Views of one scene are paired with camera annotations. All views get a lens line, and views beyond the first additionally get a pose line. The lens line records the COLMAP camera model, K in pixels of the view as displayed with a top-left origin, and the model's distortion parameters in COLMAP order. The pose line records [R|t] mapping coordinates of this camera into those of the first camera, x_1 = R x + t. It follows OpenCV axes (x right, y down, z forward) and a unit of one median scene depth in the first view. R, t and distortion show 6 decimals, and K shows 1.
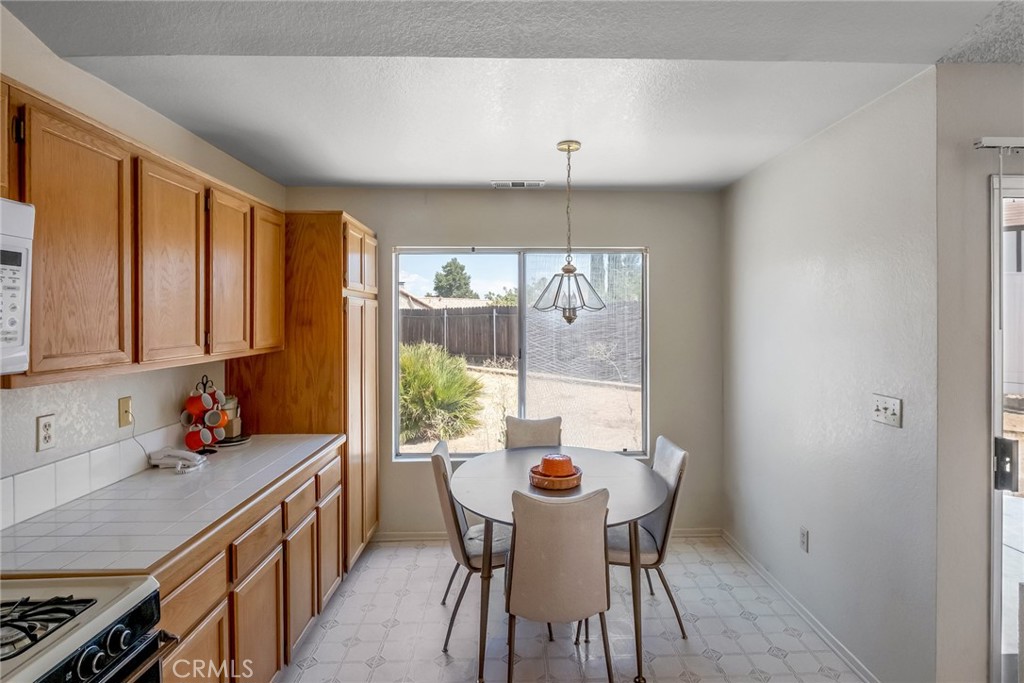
lens RADIAL K [[548.5, 0, 529.7], [0, 548.5, 318.1], [0, 0, 1]] dist [0.002291, -0.000379]
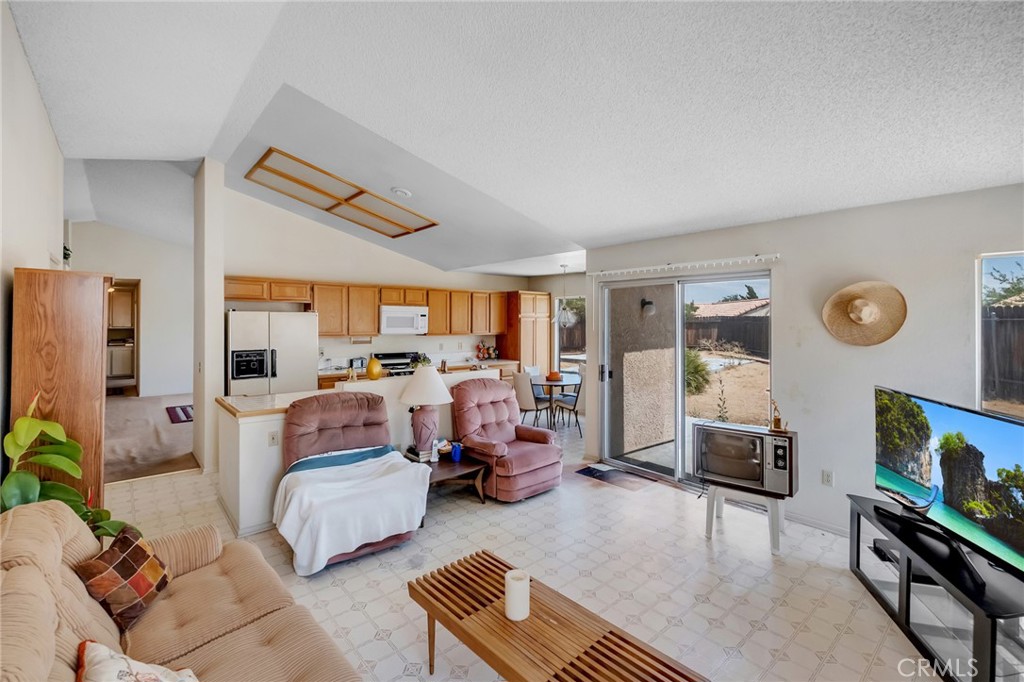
lens RADIAL K [[449.1, 0, 515.3], [0, 449.1, 322.7], [0, 0, 1]] dist [0.000042, 0.000052]
pose [[0.647181, 0.005912, -0.762313, 1.859574], [-0.004192, 0.999982, 0.004196, -0.023841], [0.762325, 0.000481, 0.647195, -0.795254]]
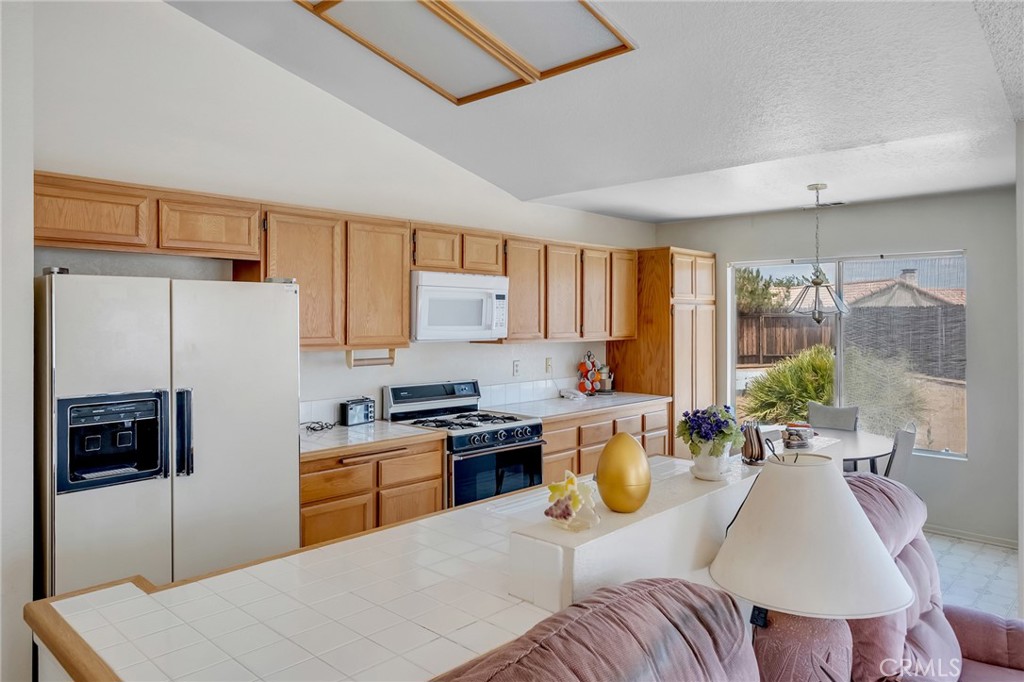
lens RADIAL K [[686.4, 0, 511.9], [0, 686.4, 308.0], [0, 0, 1]] dist [0.006917, -0.000874]
pose [[0.708642, -0.004480, -0.705554, 0.763120], [-0.004637, 0.999929, -0.011006, -0.006803], [0.705553, 0.011071, 0.708571, -0.708385]]
